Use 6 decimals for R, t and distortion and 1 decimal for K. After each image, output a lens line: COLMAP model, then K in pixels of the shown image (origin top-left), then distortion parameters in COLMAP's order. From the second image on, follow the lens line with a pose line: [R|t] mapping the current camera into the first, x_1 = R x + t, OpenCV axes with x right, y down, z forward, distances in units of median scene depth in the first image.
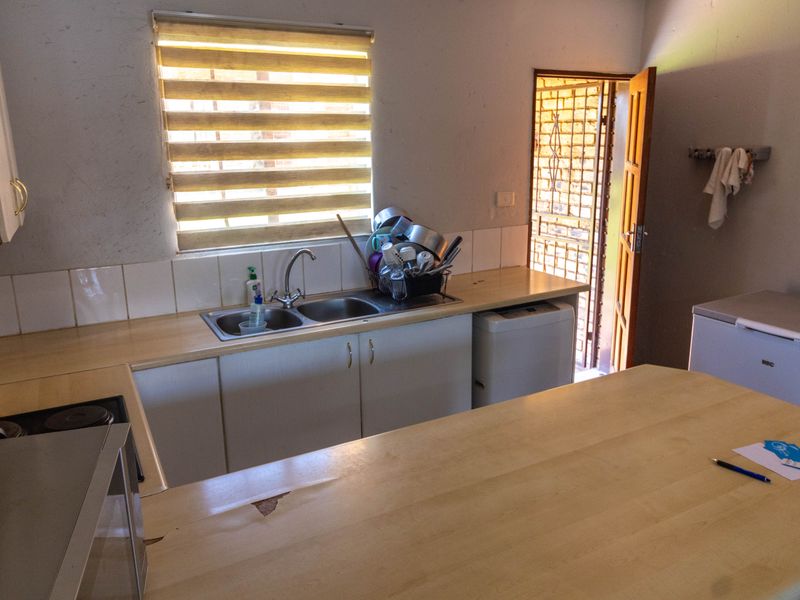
lens RADIAL K [[627.5, 0, 402.1], [0, 627.5, 291.4], [0, 0, 1]] dist [0.000689, 0.000824]
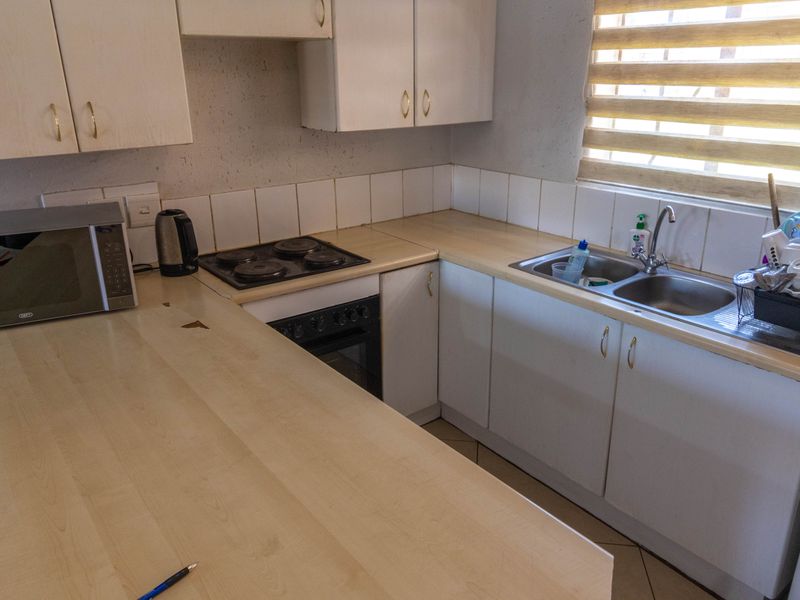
lens RADIAL K [[627.5, 0, 409.8], [0, 627.5, 286.6], [0, 0, 1]] dist [0.000689, 0.000824]
pose [[0.162062, 0.336652, -0.927578, 0.515466], [-0.232274, 0.926607, 0.295717, -0.122832], [0.959054, 0.167528, 0.228363, 0.502987]]
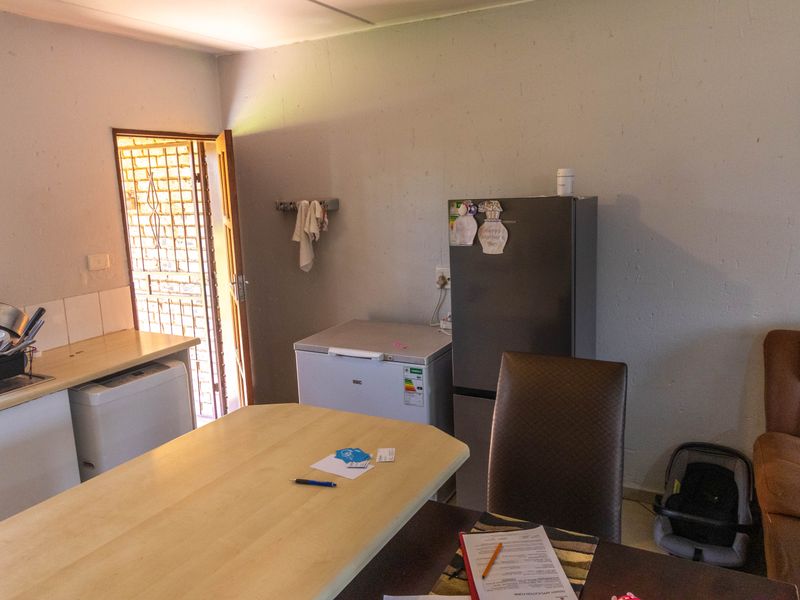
lens RADIAL K [[627.5, 0, 410.8], [0, 627.5, 288.3], [0, 0, 1]] dist [0.000689, 0.000824]
pose [[0.835798, -0.110562, 0.537790, 0.052890], [0.156061, 0.986952, -0.039637, 0.003779], [-0.526391, 0.117057, 0.842146, -0.047083]]
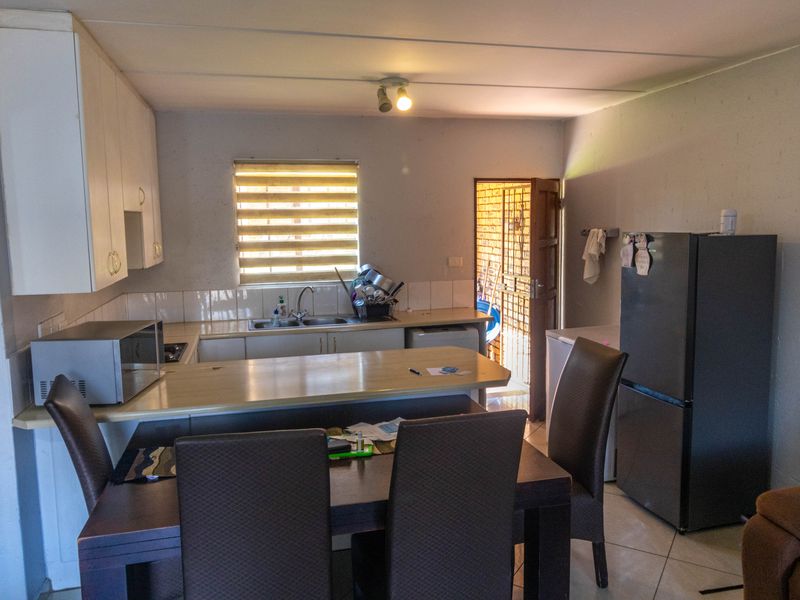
lens RADIAL K [[627.5, 0, 405.2], [0, 627.5, 293.4], [0, 0, 1]] dist [0.000689, 0.000824]
pose [[0.969395, 0.027676, -0.243941, 0.497045], [-0.056411, 0.992150, -0.111607, 0.124170], [0.238938, 0.121952, 0.963347, -0.567072]]
